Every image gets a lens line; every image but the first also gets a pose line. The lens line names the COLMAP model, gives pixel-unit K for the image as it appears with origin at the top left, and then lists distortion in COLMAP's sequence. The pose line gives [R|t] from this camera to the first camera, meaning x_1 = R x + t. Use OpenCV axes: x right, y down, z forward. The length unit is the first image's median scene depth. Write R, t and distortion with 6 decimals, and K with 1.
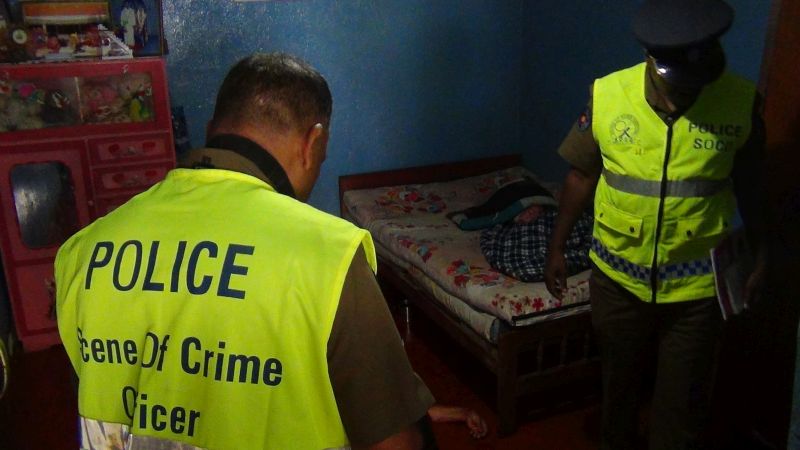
lens RADIAL K [[742.2, 0, 398.5], [0, 742.2, 225.9], [0, 0, 1]] dist [0.017501, 0.000000]
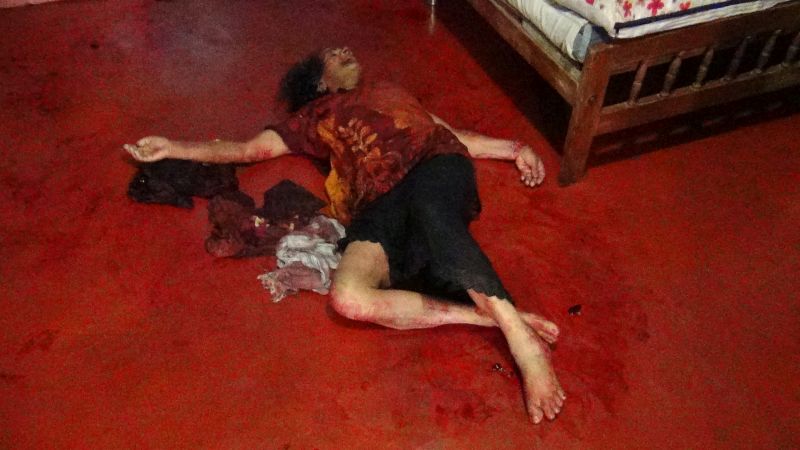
lens RADIAL K [[742.2, 0, 397.2], [0, 742.2, 223.0], [0, 0, 1]] dist [0.017501, 0.000000]
pose [[0.998664, 0.046160, 0.023238, -0.034106], [-0.051675, 0.897543, 0.437889, 0.003890], [-0.000644, -0.438505, 0.898729, 0.273099]]
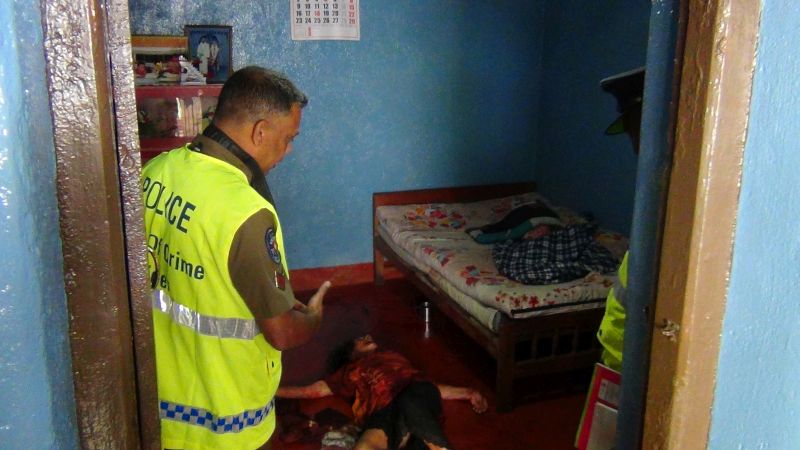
lens RADIAL K [[742.2, 0, 399.8], [0, 742.2, 223.9], [0, 0, 1]] dist [0.017501, 0.000000]
pose [[0.998065, 0.045538, -0.042330, 0.013972], [-0.047312, 0.998001, -0.041899, 0.033350], [0.040338, 0.043821, 0.998225, -0.169299]]
